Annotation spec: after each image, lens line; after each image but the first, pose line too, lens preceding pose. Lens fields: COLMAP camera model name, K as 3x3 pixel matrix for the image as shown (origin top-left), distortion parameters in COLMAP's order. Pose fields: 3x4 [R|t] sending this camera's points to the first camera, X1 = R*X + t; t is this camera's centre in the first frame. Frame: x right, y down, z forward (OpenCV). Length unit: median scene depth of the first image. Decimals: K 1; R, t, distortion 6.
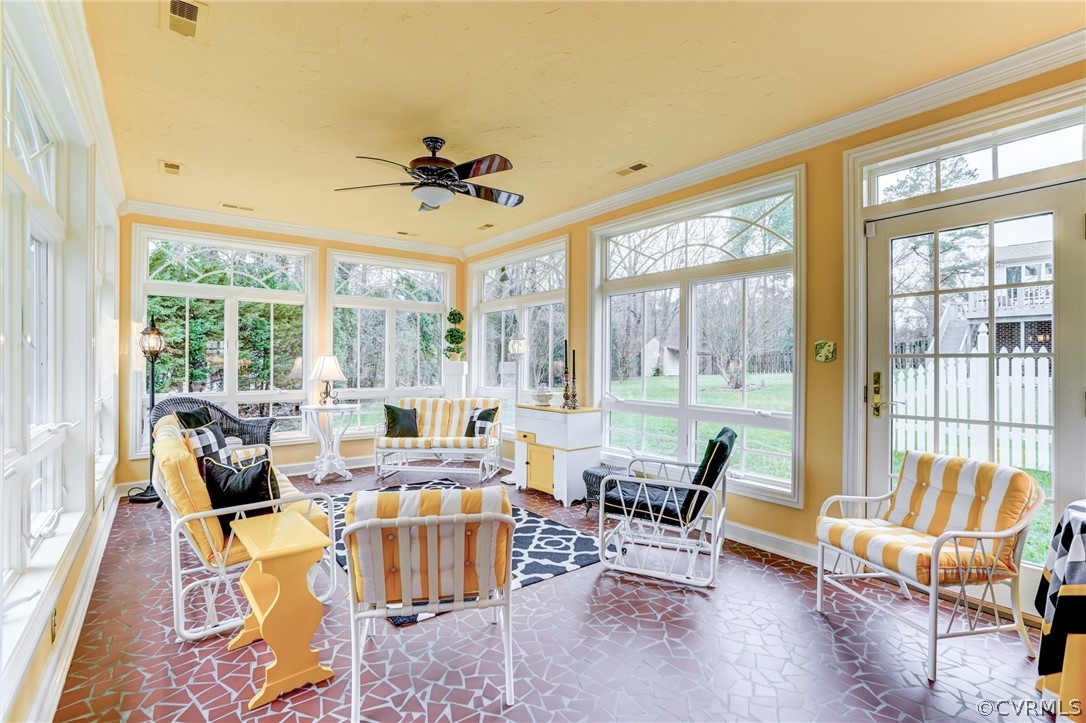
lens RADIAL K [[511.3, 0, 543.0], [0, 511.3, 359.0], [0, 0, 1]] dist [-0.016708, 0.011504]
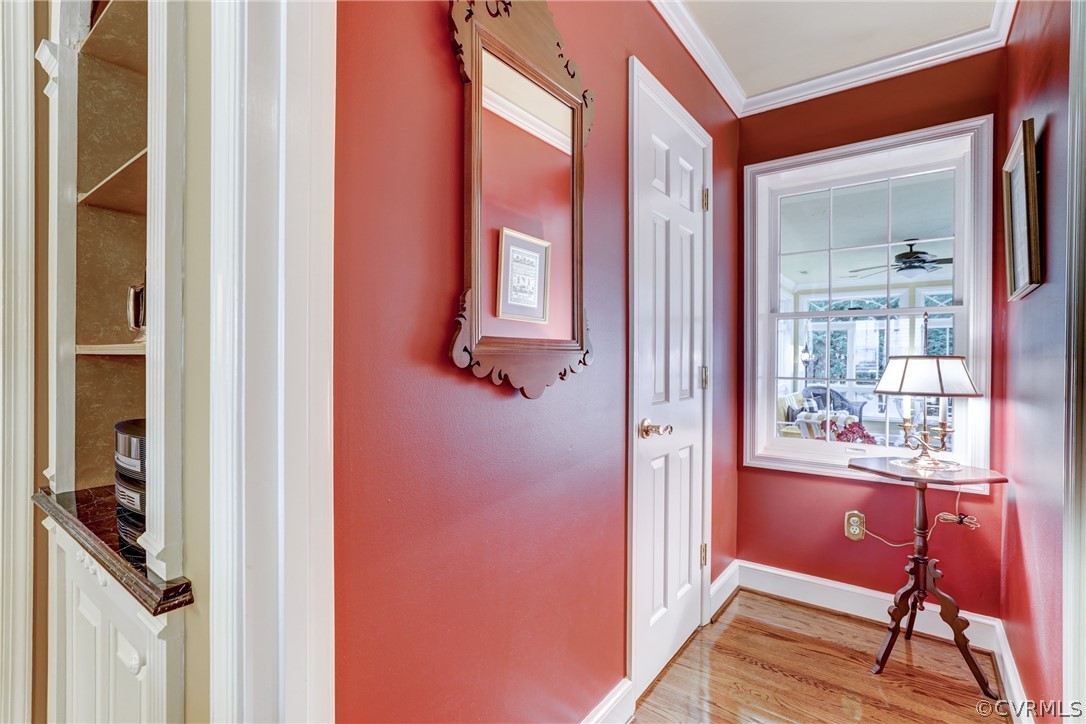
lens RADIAL K [[511.3, 0, 540.5], [0, 511.3, 362.1], [0, 0, 1]] dist [-0.016708, 0.011504]
pose [[0.283762, 0.003477, -0.958888, 0.951672], [-0.005003, 0.999985, 0.002145, -0.012457], [0.958882, 0.004189, 0.283775, -0.613961]]
